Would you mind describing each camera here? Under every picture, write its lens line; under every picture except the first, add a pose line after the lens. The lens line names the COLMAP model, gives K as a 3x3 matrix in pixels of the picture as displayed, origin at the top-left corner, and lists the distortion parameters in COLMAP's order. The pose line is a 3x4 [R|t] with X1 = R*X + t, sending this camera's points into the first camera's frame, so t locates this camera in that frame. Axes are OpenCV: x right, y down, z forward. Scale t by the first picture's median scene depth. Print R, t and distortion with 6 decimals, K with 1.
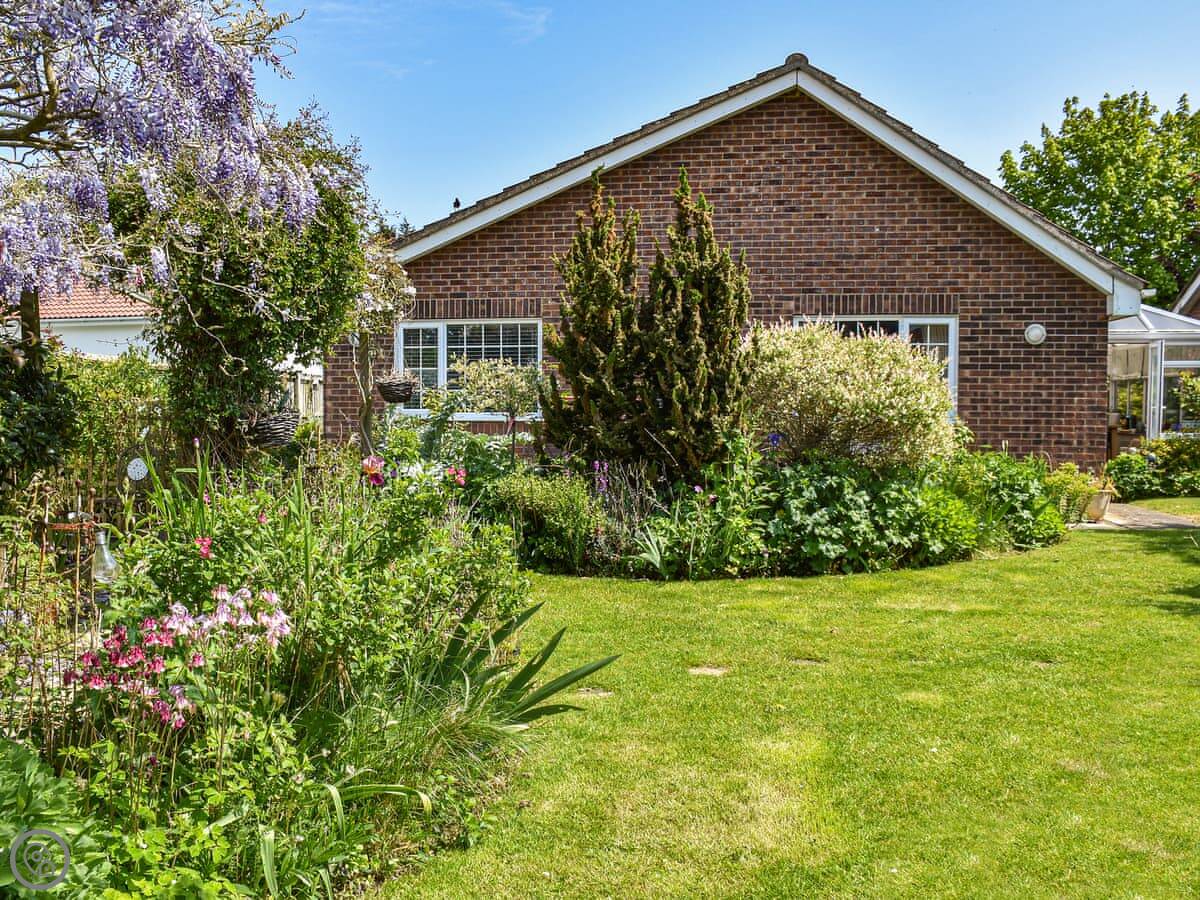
lens RADIAL K [[999.2, 0, 599.7], [0, 999.2, 479.5], [0, 0, 1]] dist [-0.089820, 0.010027]
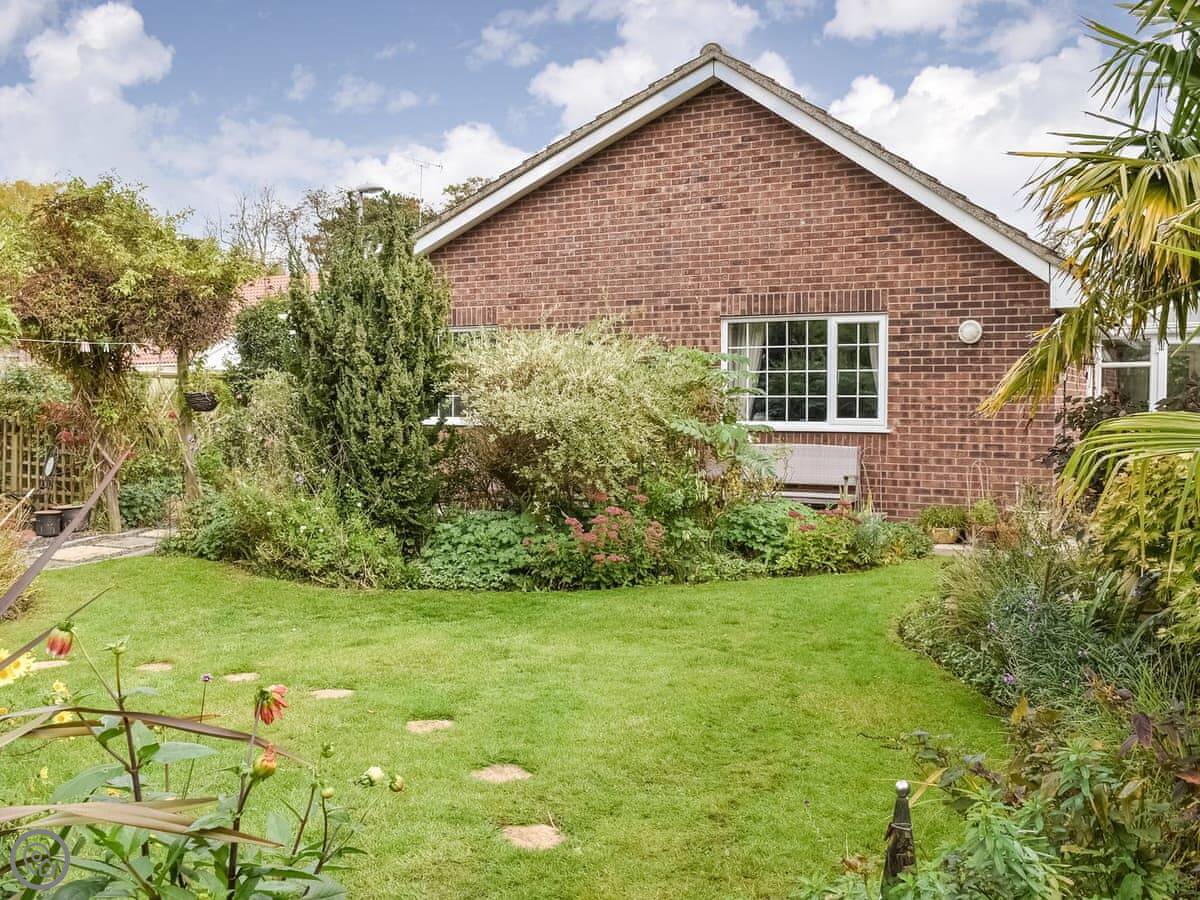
lens RADIAL K [[999.2, 0, 599.7], [0, 999.2, 479.5], [0, 0, 1]] dist [-0.089820, 0.010027]
pose [[0.953809, 0.024252, -0.299434, 0.386504], [-0.024135, 0.999700, 0.004089, -0.010667], [0.299443, 0.003327, 0.954108, 0.054716]]
